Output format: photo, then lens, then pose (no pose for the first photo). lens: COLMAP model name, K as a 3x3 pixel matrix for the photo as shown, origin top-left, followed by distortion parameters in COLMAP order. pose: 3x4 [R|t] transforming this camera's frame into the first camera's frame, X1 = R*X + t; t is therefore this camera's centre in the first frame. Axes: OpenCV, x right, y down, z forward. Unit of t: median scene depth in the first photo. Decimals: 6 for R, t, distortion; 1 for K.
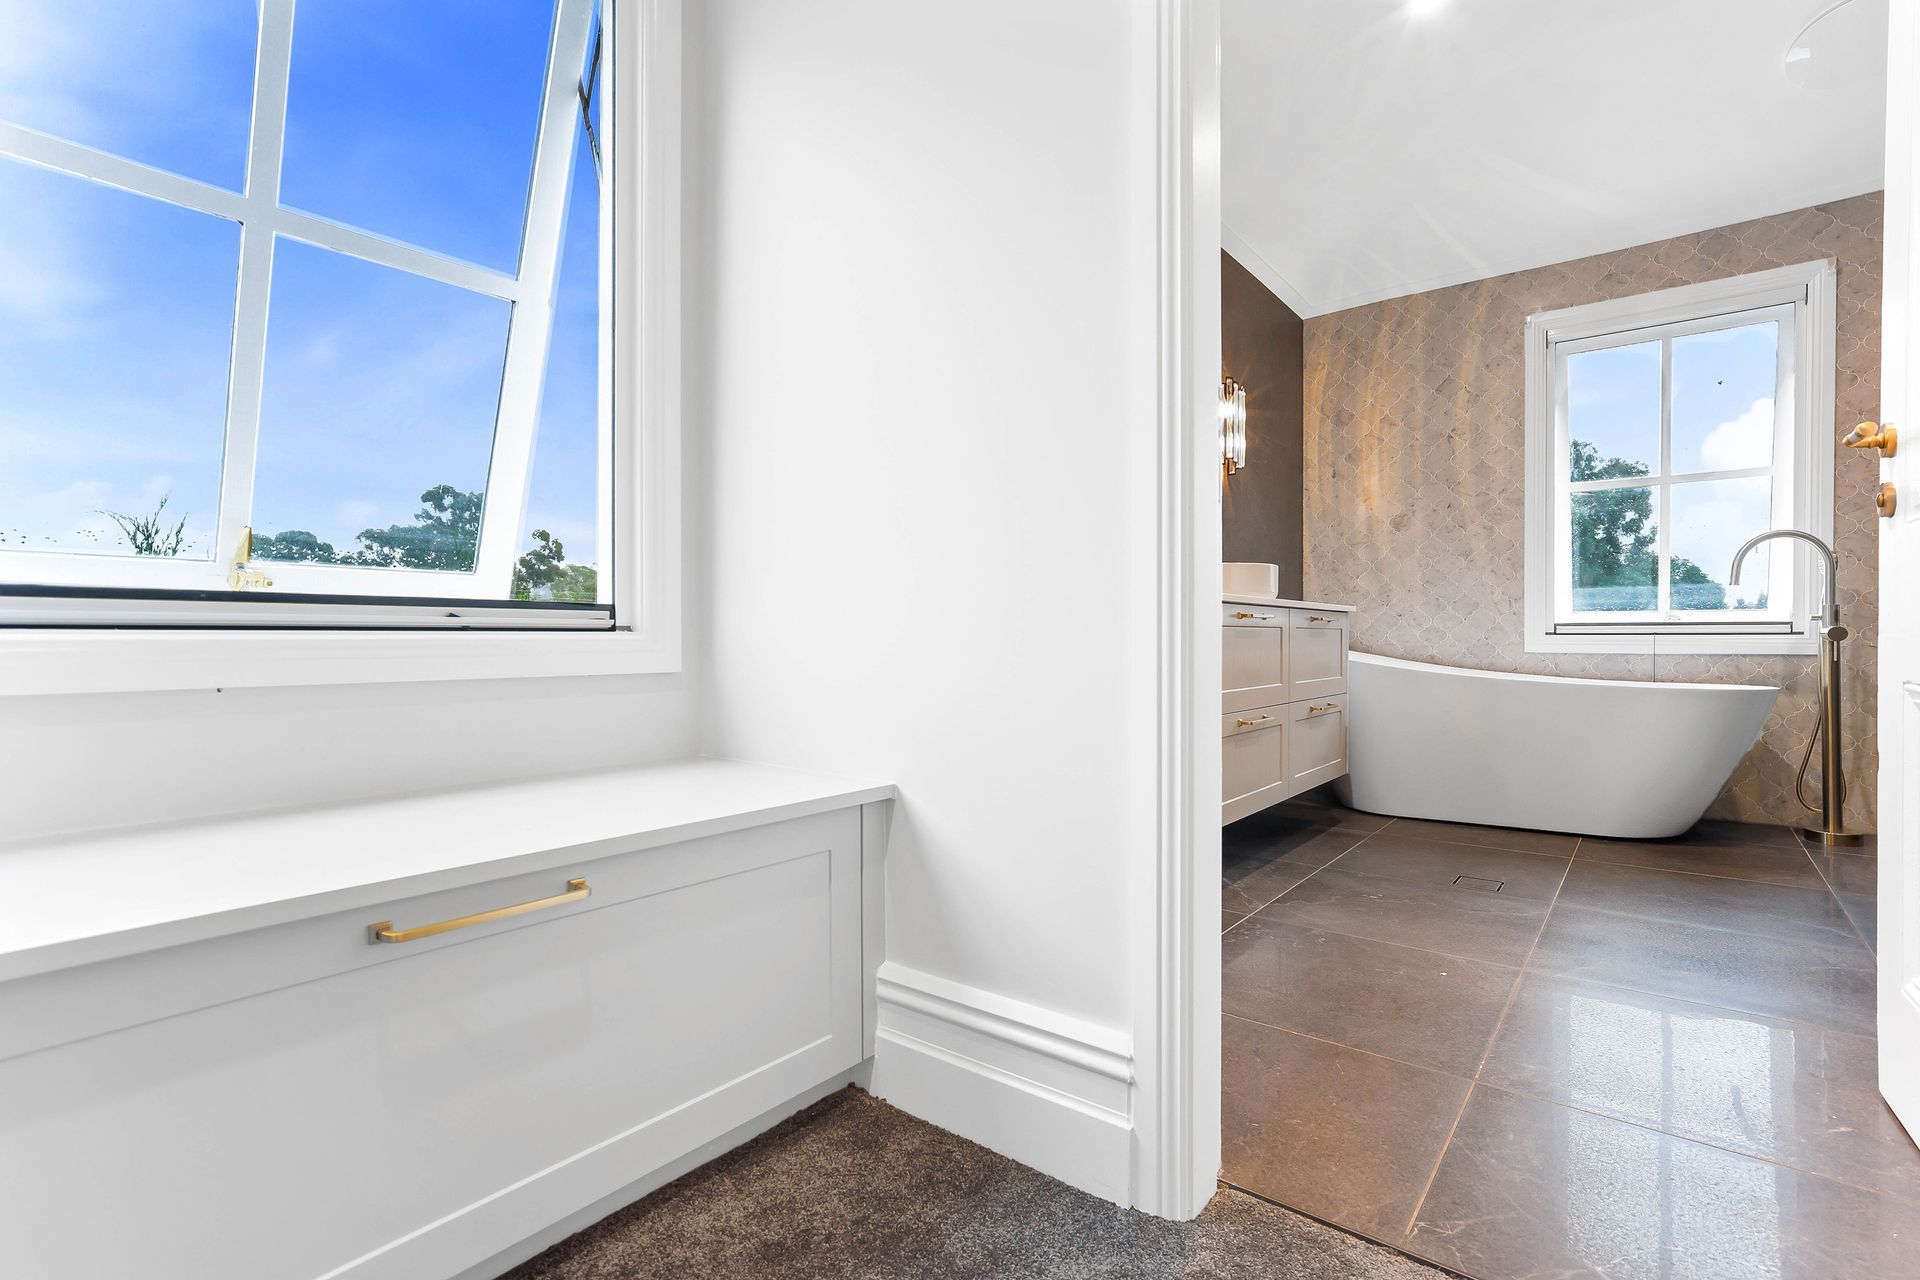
lens RADIAL K [[915.4, 0, 960.0], [0, 915.4, 640.0], [0, 0, 1]] dist [-0.001856, 0.007605]
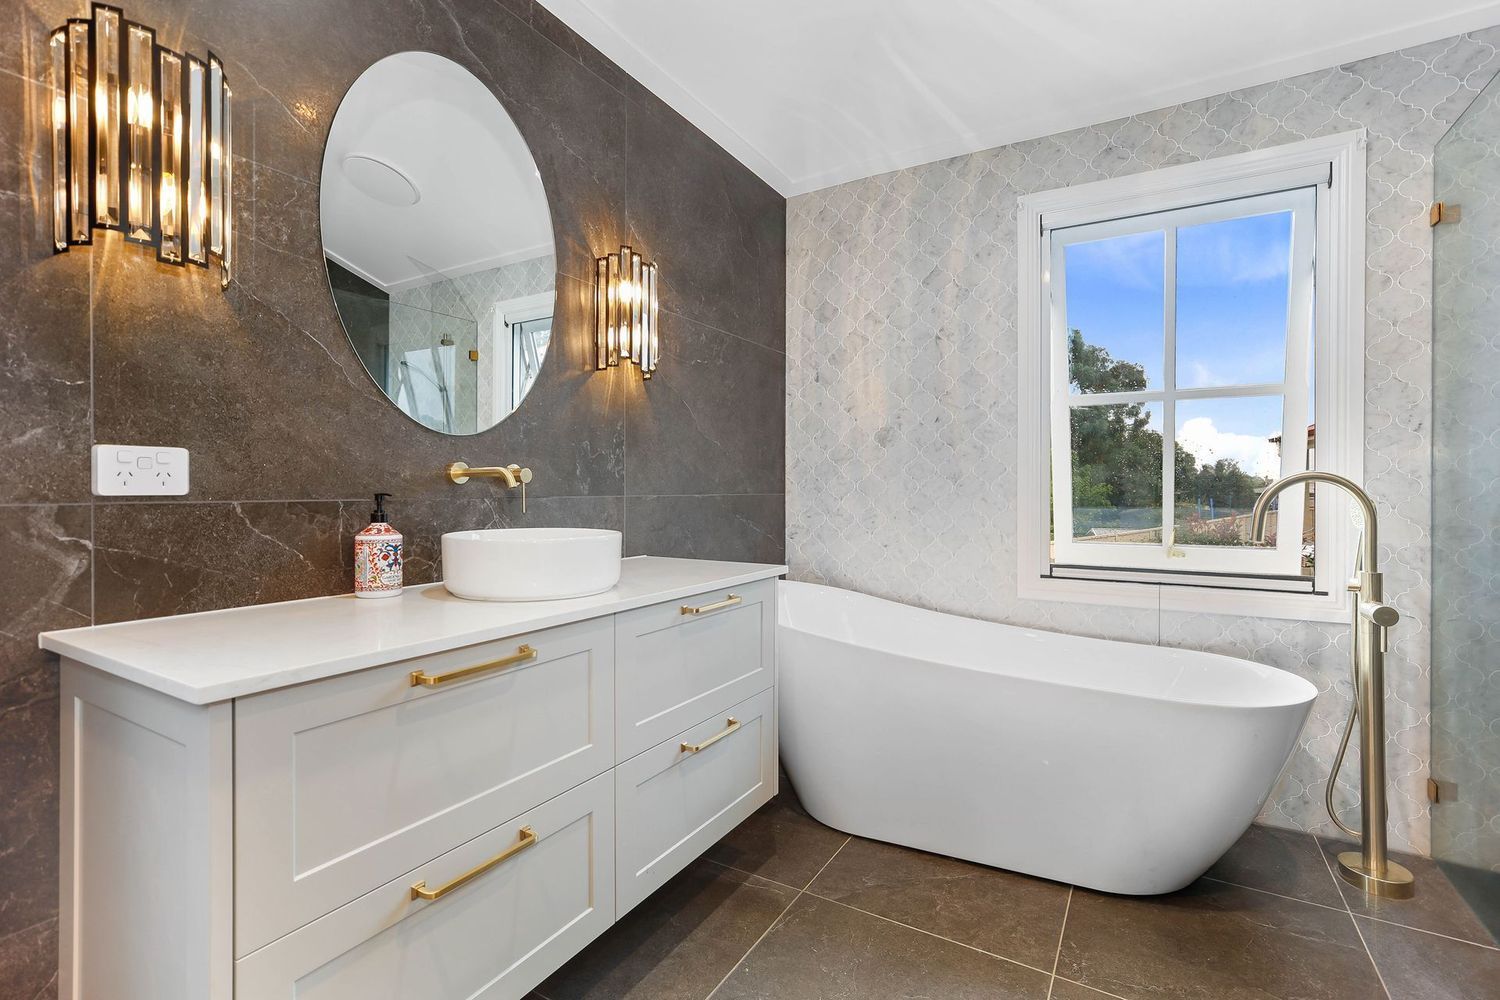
lens RADIAL K [[696.3, 0, 752.1], [0, 696.3, 482.8], [0, 0, 1]] dist [-0.011338, 0.009790]
pose [[0.991381, 0.002535, 0.130984, 0.284166], [-0.001996, 0.999989, -0.004247, -0.085919], [-0.130993, 0.003949, 0.991375, 0.390046]]
